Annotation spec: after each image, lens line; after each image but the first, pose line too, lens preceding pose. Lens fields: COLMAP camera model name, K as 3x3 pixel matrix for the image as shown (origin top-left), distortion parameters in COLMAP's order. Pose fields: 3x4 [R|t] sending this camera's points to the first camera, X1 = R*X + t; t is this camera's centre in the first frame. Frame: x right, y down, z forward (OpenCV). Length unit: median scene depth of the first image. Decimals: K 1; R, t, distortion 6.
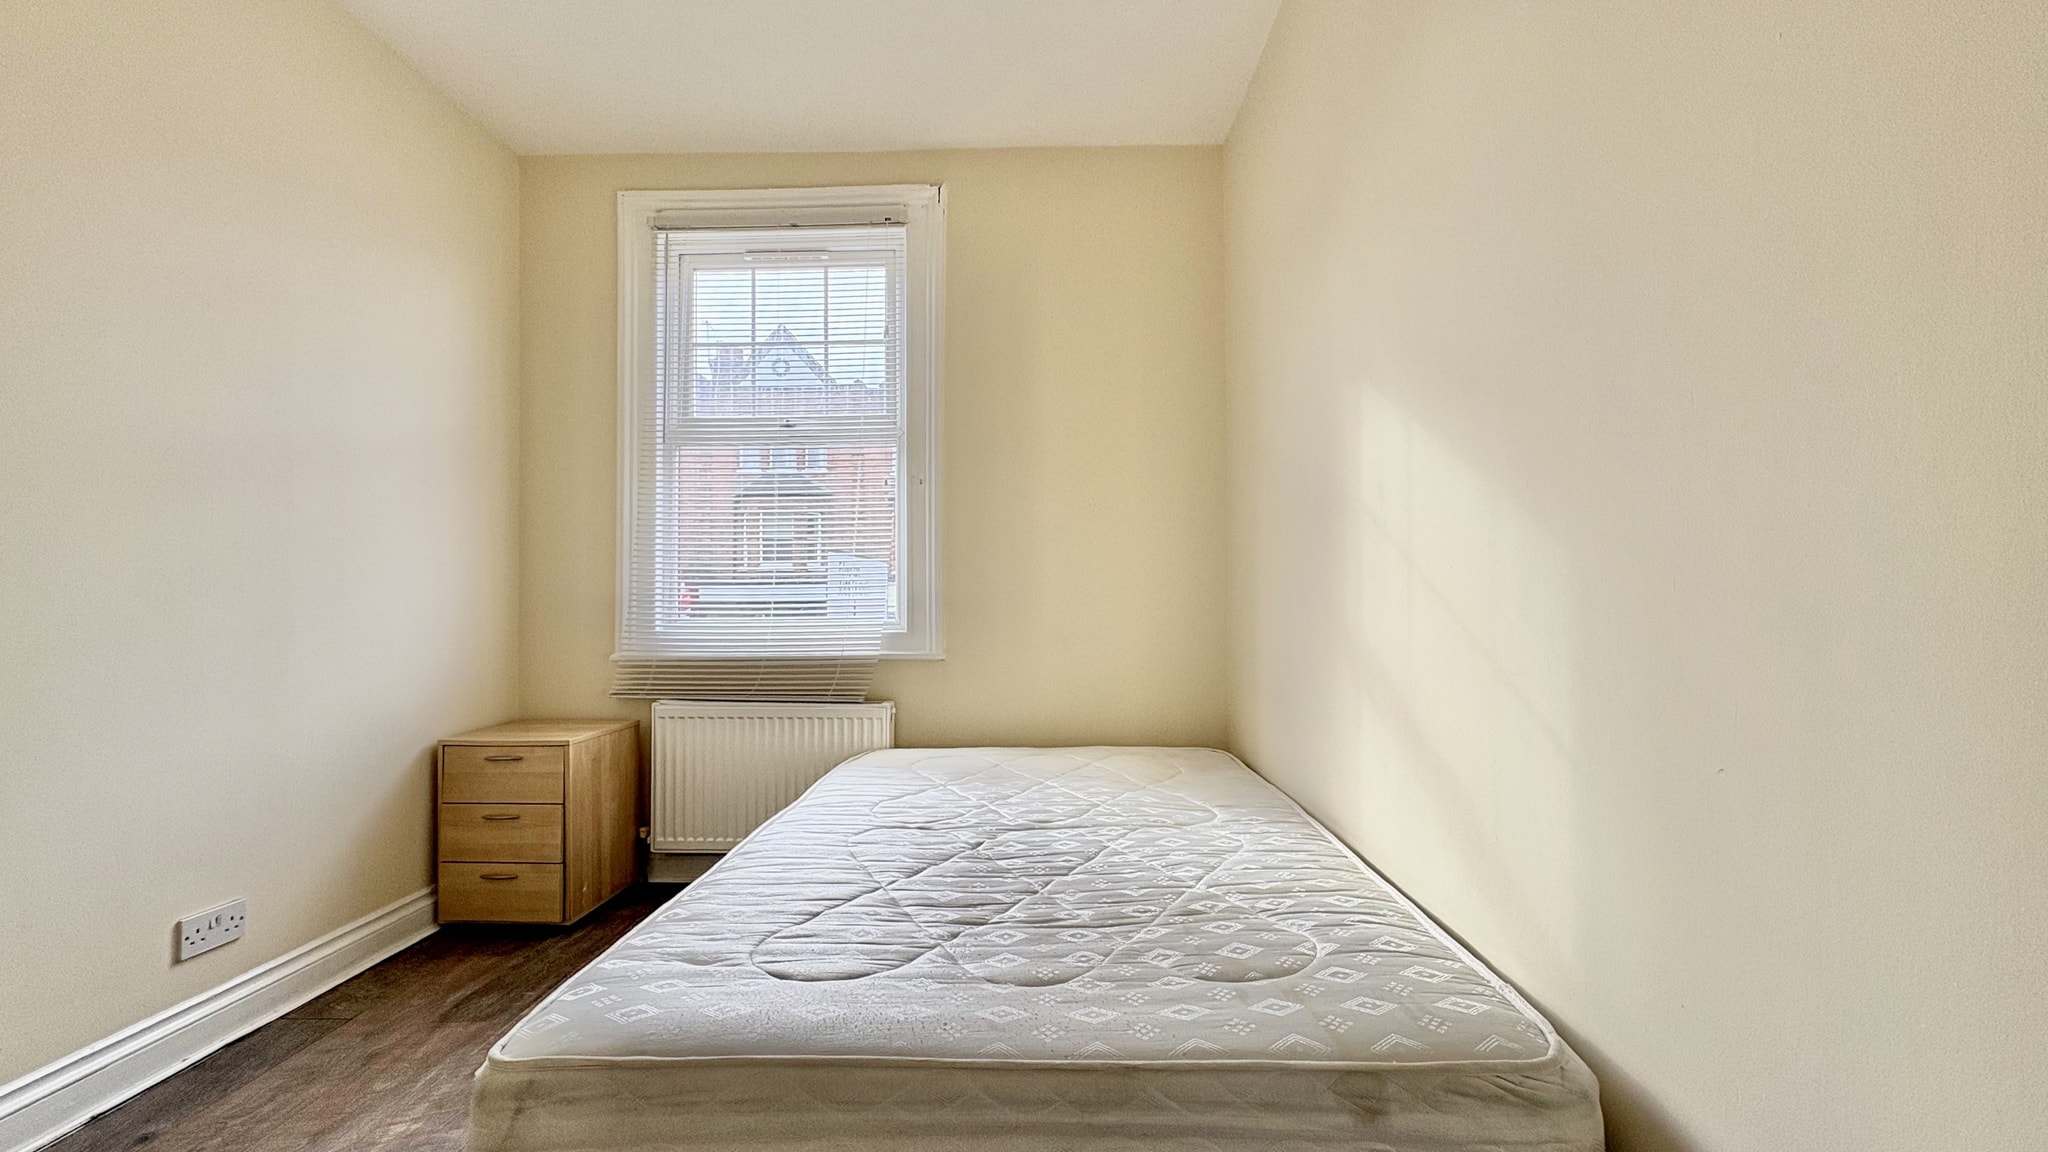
lens RADIAL K [[843.9, 0, 1013.7], [0, 843.9, 559.4], [0, 0, 1]] dist [0.000042, 0.000831]
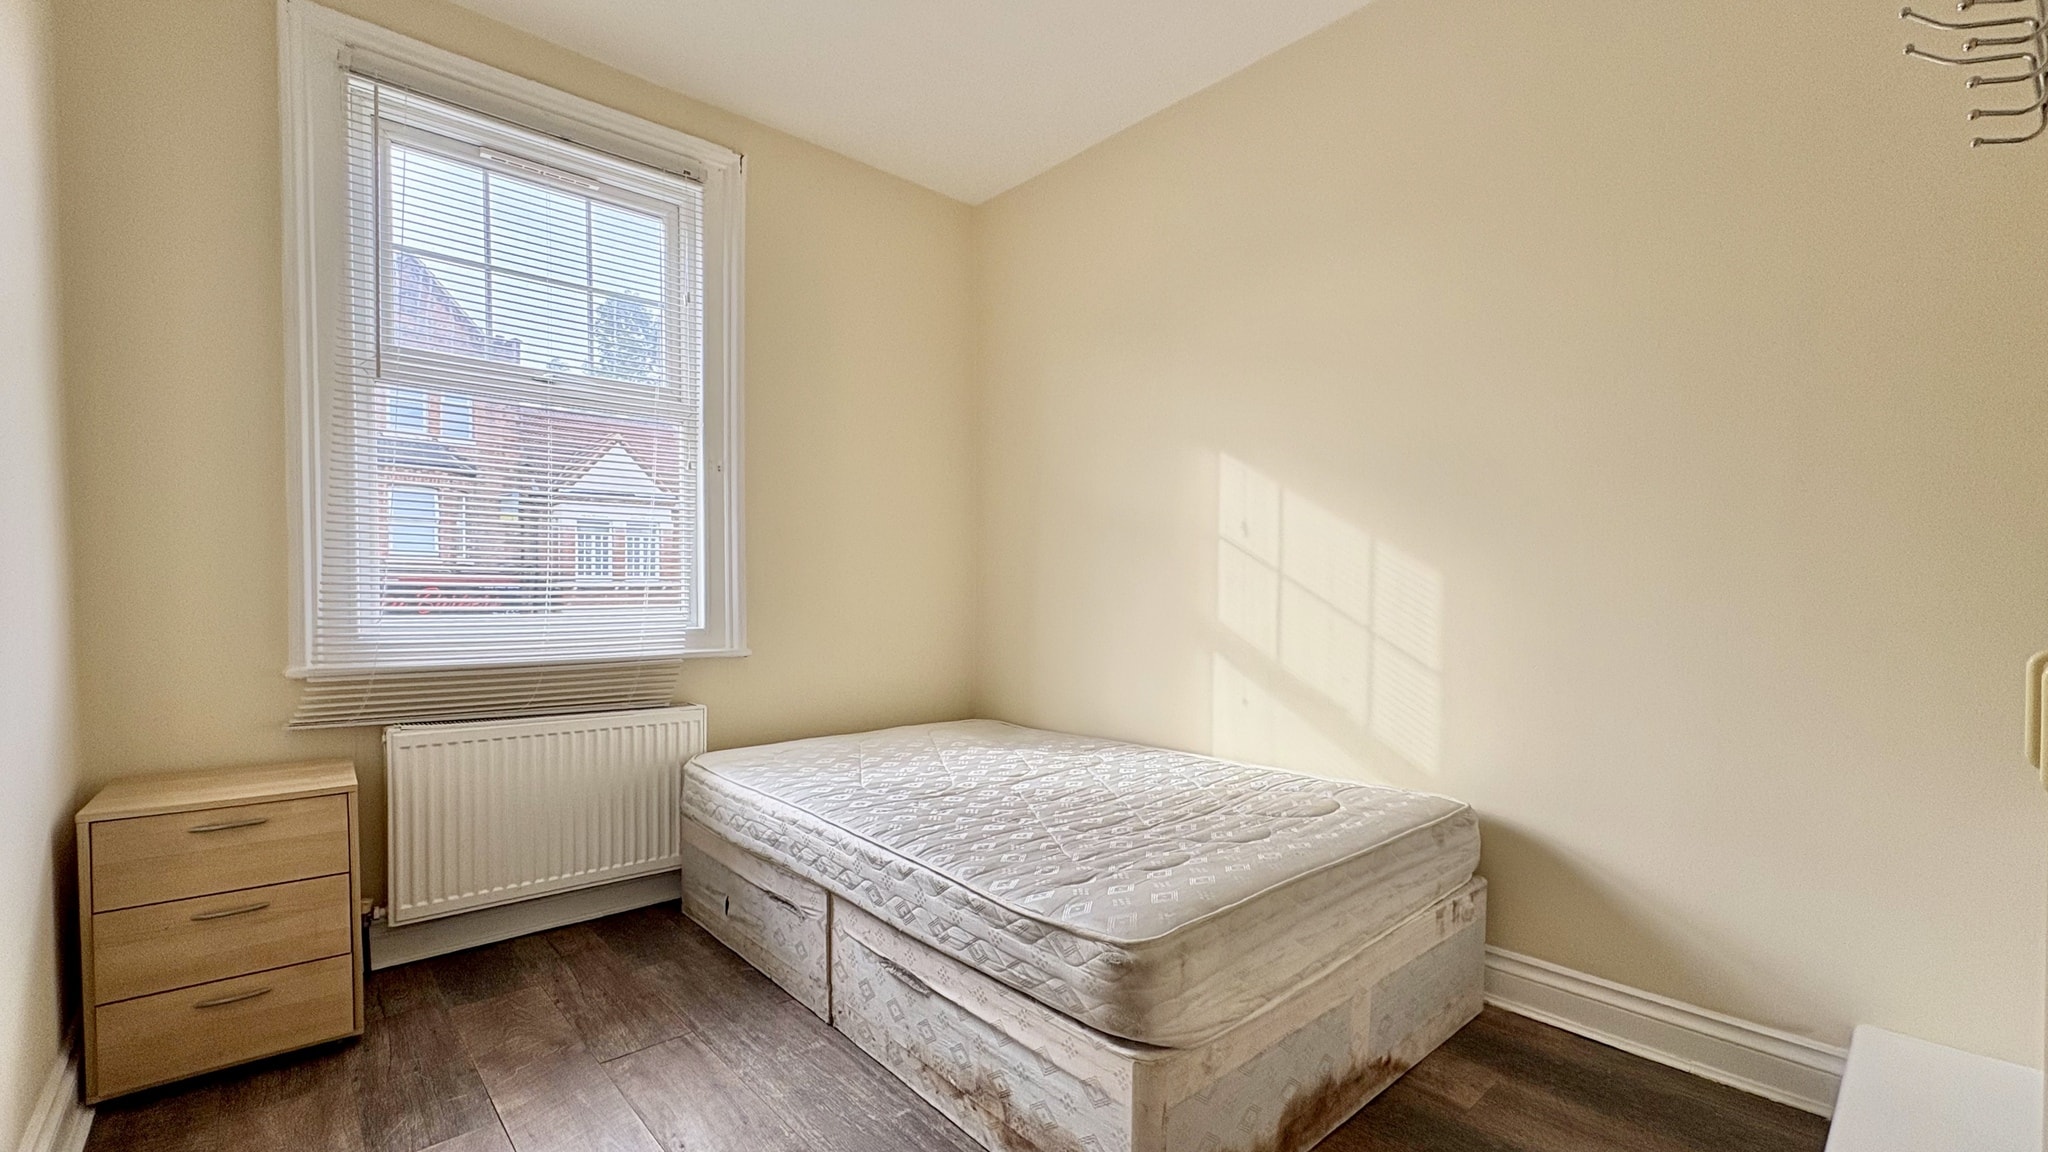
lens RADIAL K [[881.6, 0, 1027.4], [0, 881.6, 585.6], [0, 0, 1]] dist [0.004621, 0.000325]
pose [[0.714697, 0.013221, 0.699309, -0.644028], [-0.040472, 0.998928, 0.022477, 0.002553], [-0.698262, -0.044367, 0.714466, 0.059912]]
